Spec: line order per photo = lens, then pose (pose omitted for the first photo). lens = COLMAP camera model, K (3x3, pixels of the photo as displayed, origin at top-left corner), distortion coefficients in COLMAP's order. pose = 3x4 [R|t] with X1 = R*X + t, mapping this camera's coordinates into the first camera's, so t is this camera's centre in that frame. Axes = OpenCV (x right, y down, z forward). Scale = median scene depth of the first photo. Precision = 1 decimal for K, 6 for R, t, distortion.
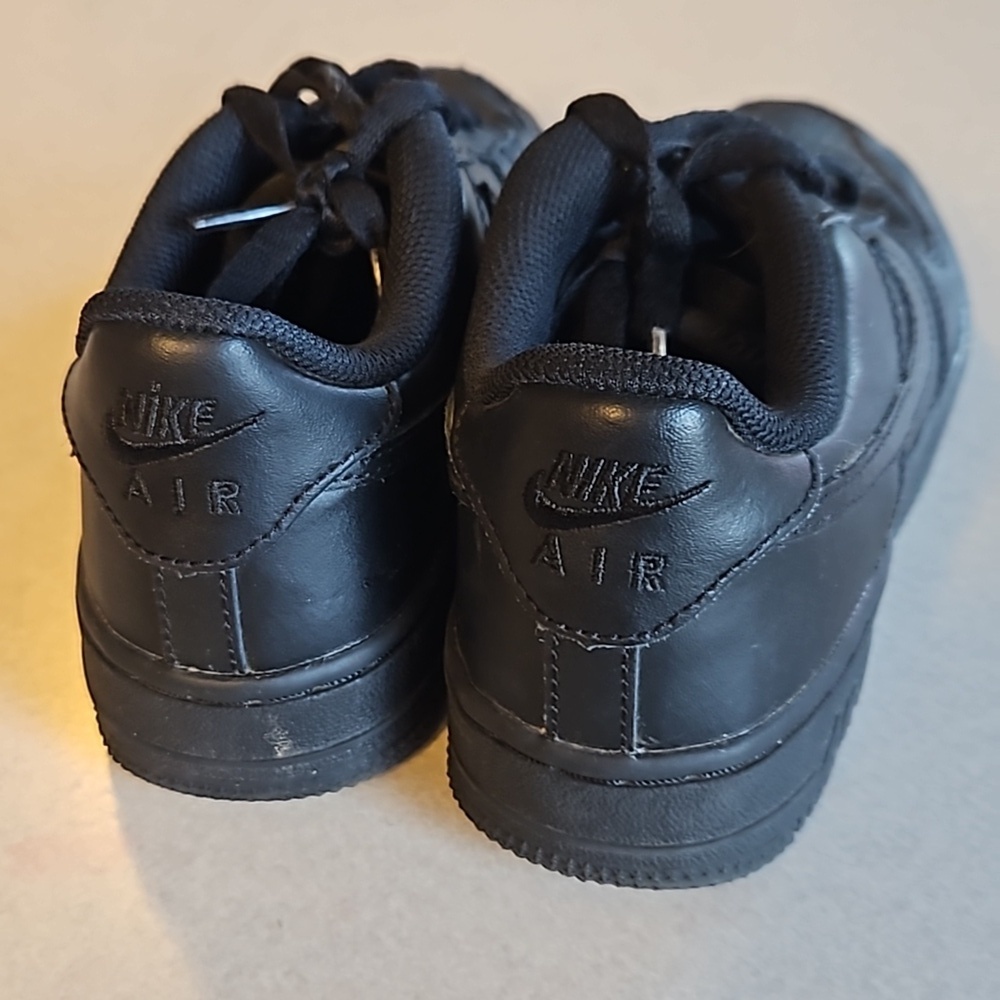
lens RADIAL K [[1502.4, 0, 499.7], [0, 1502.4, 492.2], [0, 0, 1]] dist [0.026188, 0.000000]
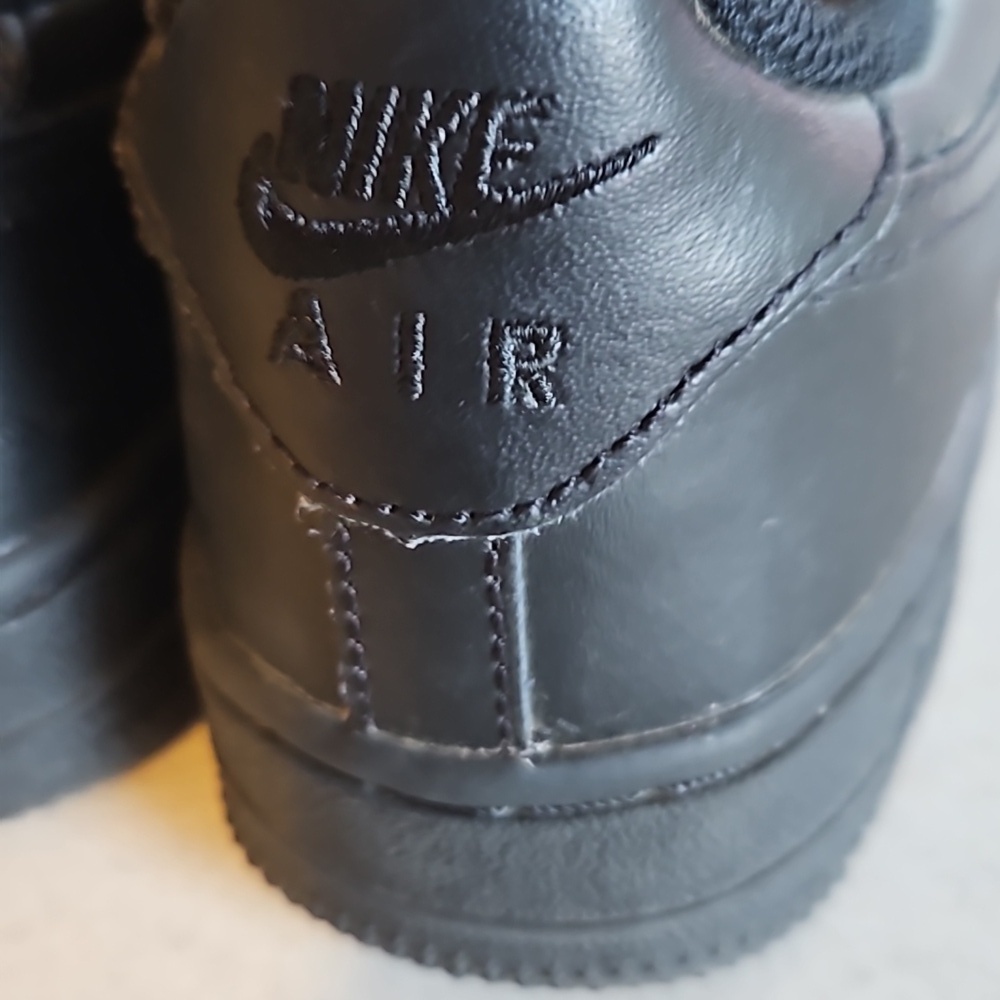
lens RADIAL K [[1502.4, 0, 498.0], [0, 1502.4, 505.4], [0, 0, 1]] dist [0.026188, 0.000000]
pose [[0.998921, -0.045792, 0.007695, 0.083117], [0.045055, 0.995945, 0.077864, 0.057782], [-0.011229, -0.077433, 0.996934, 0.545002]]
